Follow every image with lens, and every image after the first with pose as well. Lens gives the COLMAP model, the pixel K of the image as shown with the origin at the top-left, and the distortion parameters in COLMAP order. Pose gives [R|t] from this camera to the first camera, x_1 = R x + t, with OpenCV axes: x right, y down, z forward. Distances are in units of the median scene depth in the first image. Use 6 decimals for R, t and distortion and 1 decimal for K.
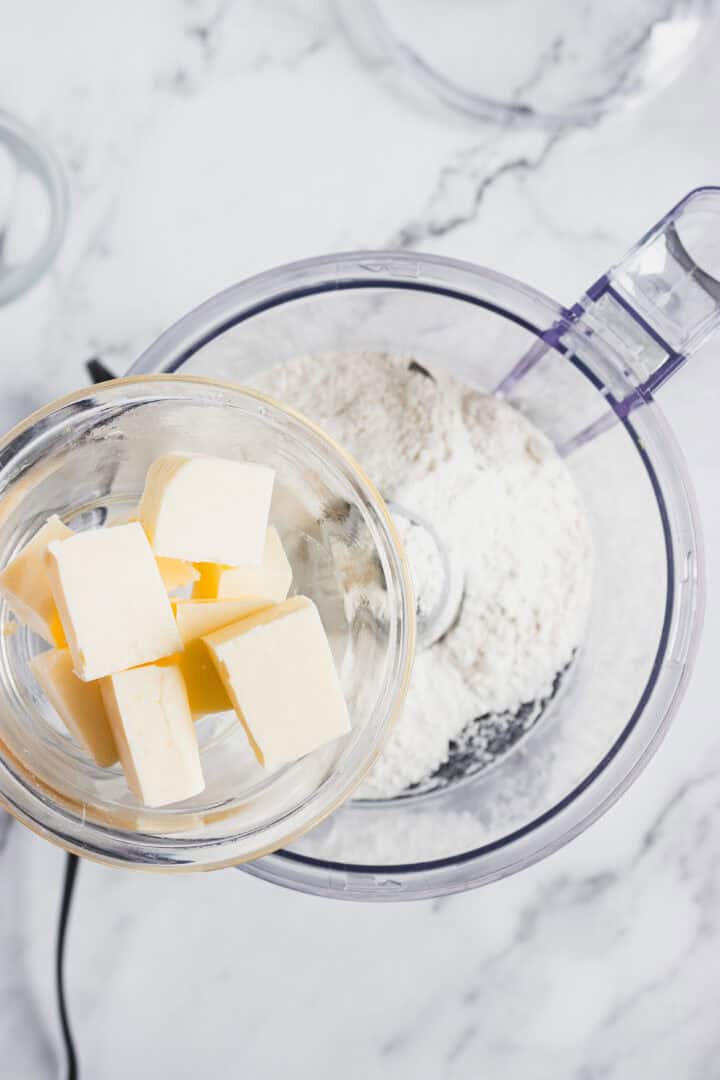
lens RADIAL K [[1482.6, 0, 364.4], [0, 1482.6, 551.9], [0, 0, 1]] dist [-0.041414, 0.106517]
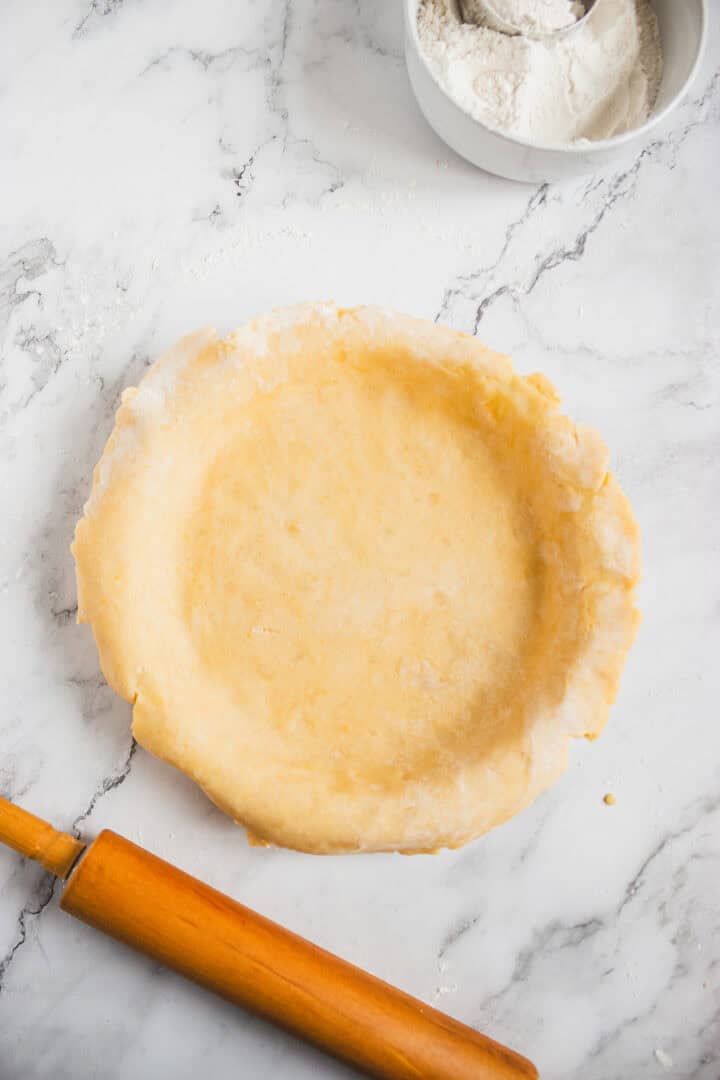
lens RADIAL K [[567.3, 0, 353.5], [0, 567.3, 576.1], [0, 0, 1]] dist [-0.030553, 0.010975]
pose [[0.999997, 0.002259, 0.000528, -0.026559], [-0.002261, 0.999992, 0.003213, -0.061492], [-0.000521, -0.003214, 0.999995, 0.833297]]
